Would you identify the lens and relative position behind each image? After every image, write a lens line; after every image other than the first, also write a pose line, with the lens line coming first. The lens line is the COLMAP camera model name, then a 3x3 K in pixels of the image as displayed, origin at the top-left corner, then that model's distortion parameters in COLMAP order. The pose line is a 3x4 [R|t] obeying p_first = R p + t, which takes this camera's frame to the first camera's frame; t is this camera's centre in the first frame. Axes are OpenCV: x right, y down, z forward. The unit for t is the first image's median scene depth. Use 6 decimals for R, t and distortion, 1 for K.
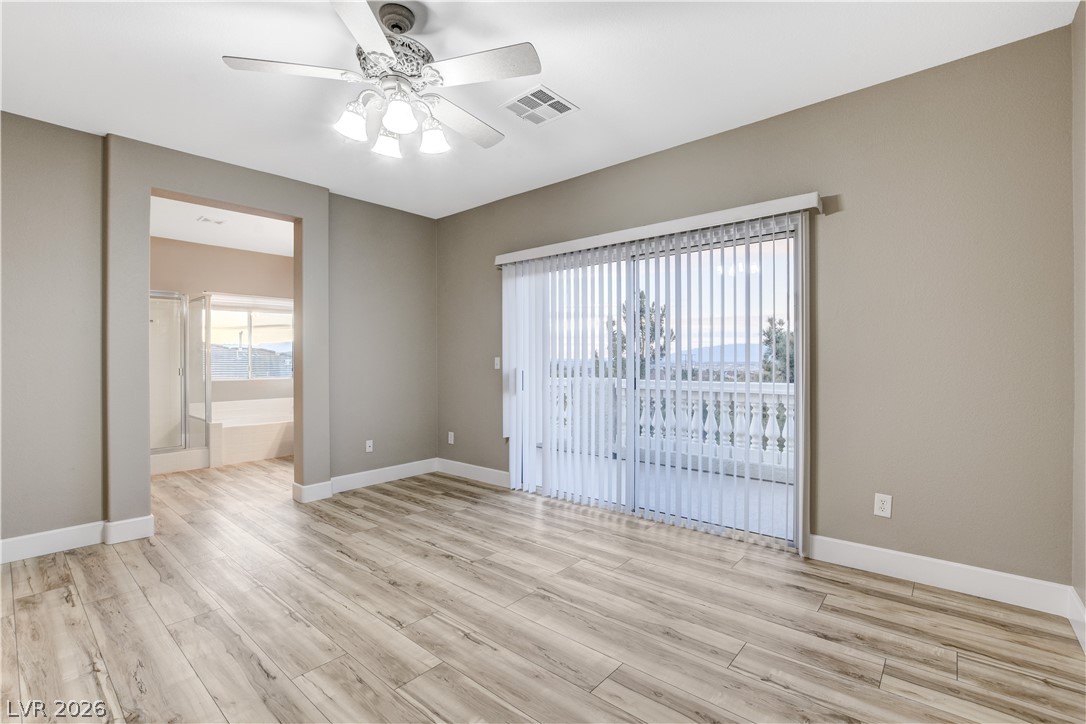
lens RADIAL K [[484.2, 0, 547.7], [0, 484.2, 364.2], [0, 0, 1]] dist [-0.012986, -0.000076]
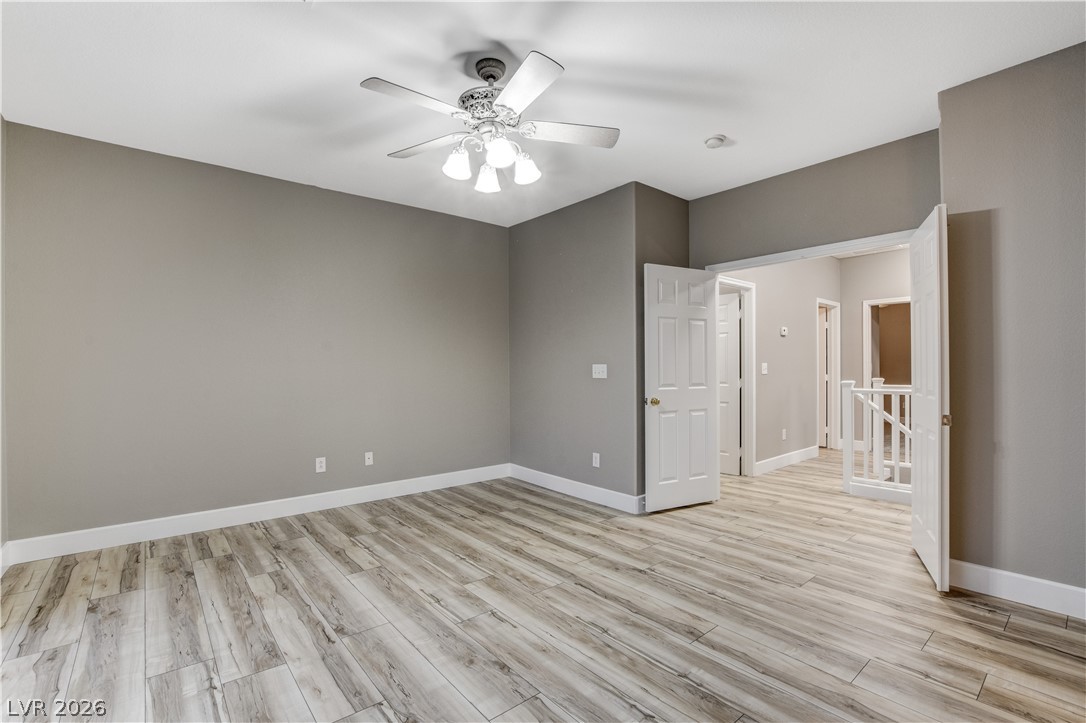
lens RADIAL K [[484.2, 0, 547.7], [0, 484.2, 363.7], [0, 0, 1]] dist [-0.012986, -0.000076]
pose [[-0.985897, 0.012864, 0.166856, -0.643556], [0.013239, 0.999912, 0.001136, -0.014342], [-0.166827, 0.003329, -0.985981, 2.140596]]
